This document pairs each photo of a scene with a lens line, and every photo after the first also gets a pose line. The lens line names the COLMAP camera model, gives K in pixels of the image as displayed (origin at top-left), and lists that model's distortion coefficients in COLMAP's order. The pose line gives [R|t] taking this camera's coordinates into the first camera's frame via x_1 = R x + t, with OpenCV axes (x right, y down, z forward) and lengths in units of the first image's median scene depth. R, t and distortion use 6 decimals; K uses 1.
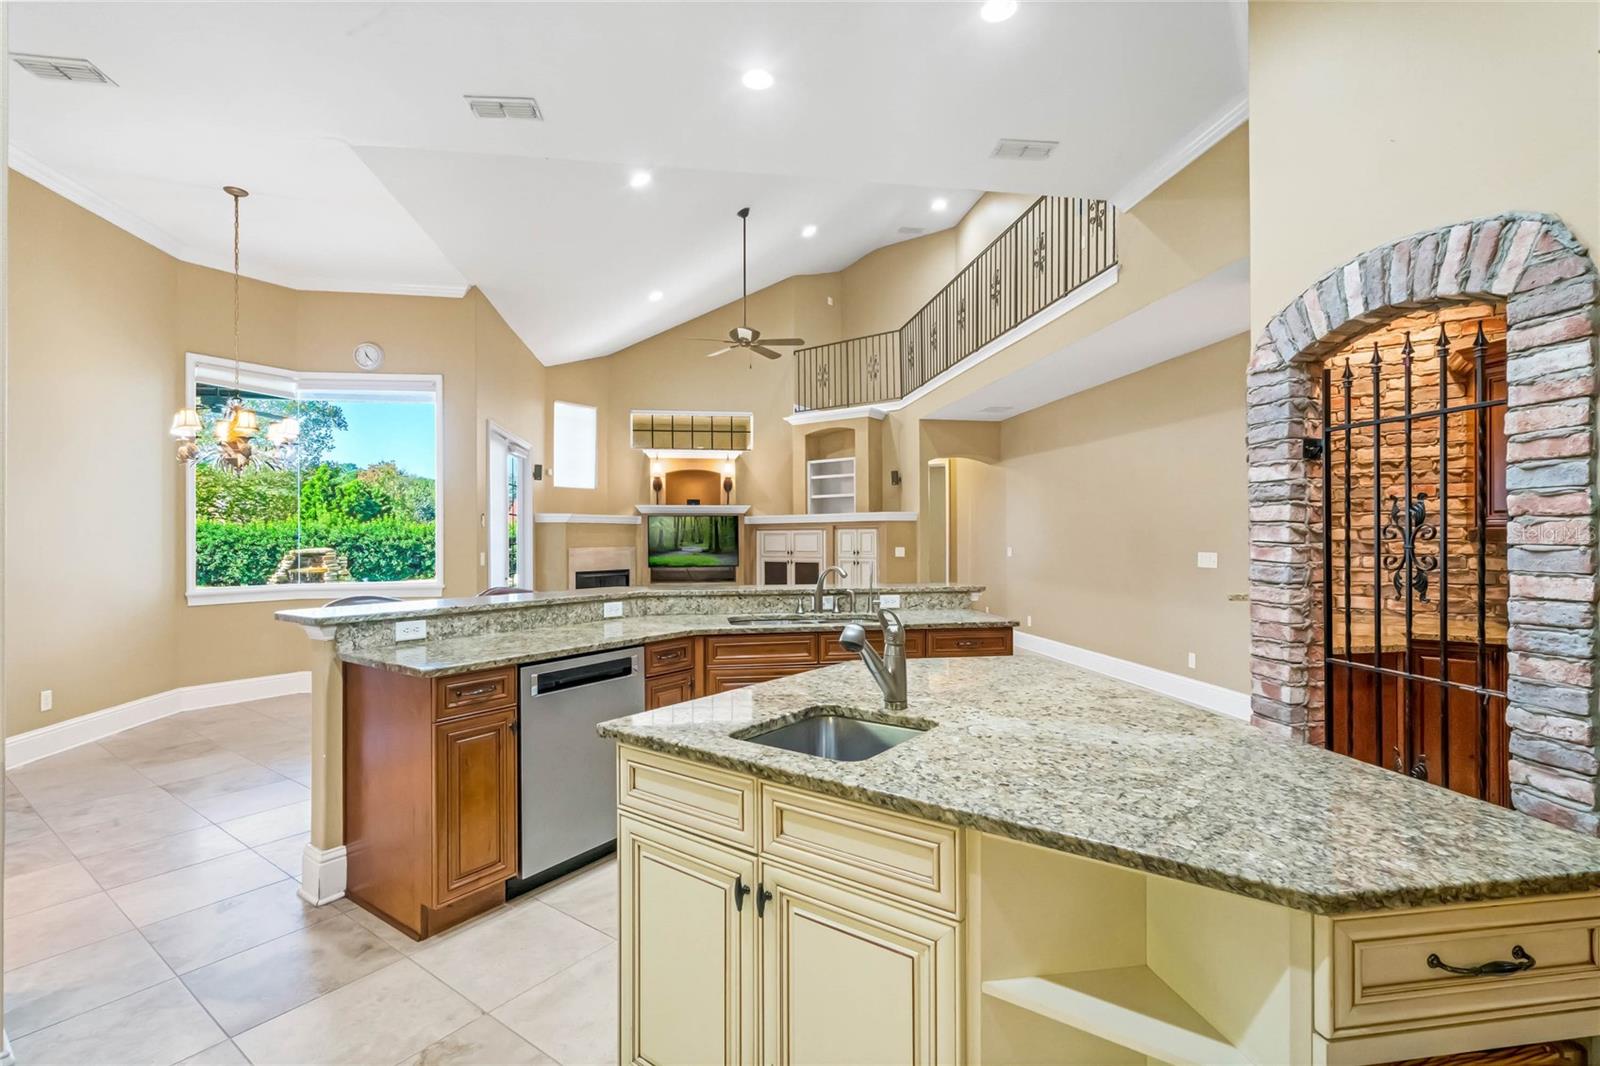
lens RADIAL K [[731.3, 0, 784.6], [0, 731.3, 533.6], [0, 0, 1]] dist [0.003502, 0.000478]
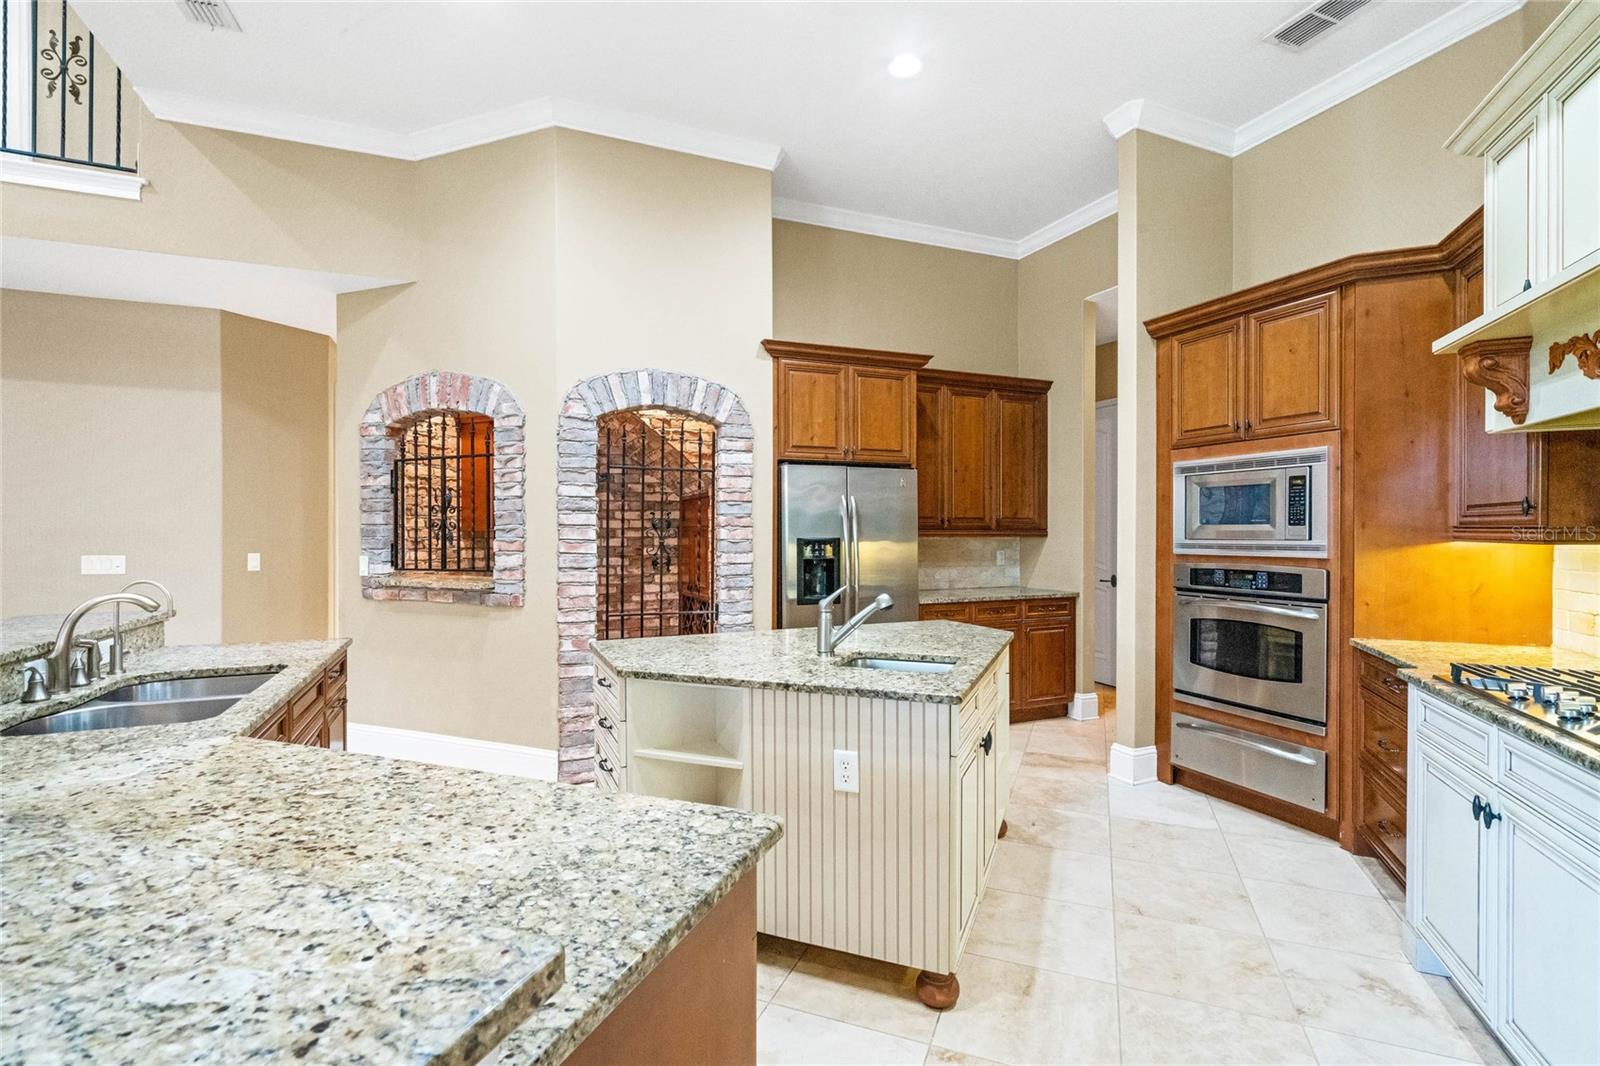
lens RADIAL K [[731.3, 0, 800.4], [0, 731.3, 534.2], [0, 0, 1]] dist [0.003502, 0.000478]
pose [[-0.255396, -0.000851, 0.966836, -0.832212], [-0.003519, 0.999994, -0.000049, -0.000784], [-0.966830, -0.003414, -0.255398, 0.972989]]
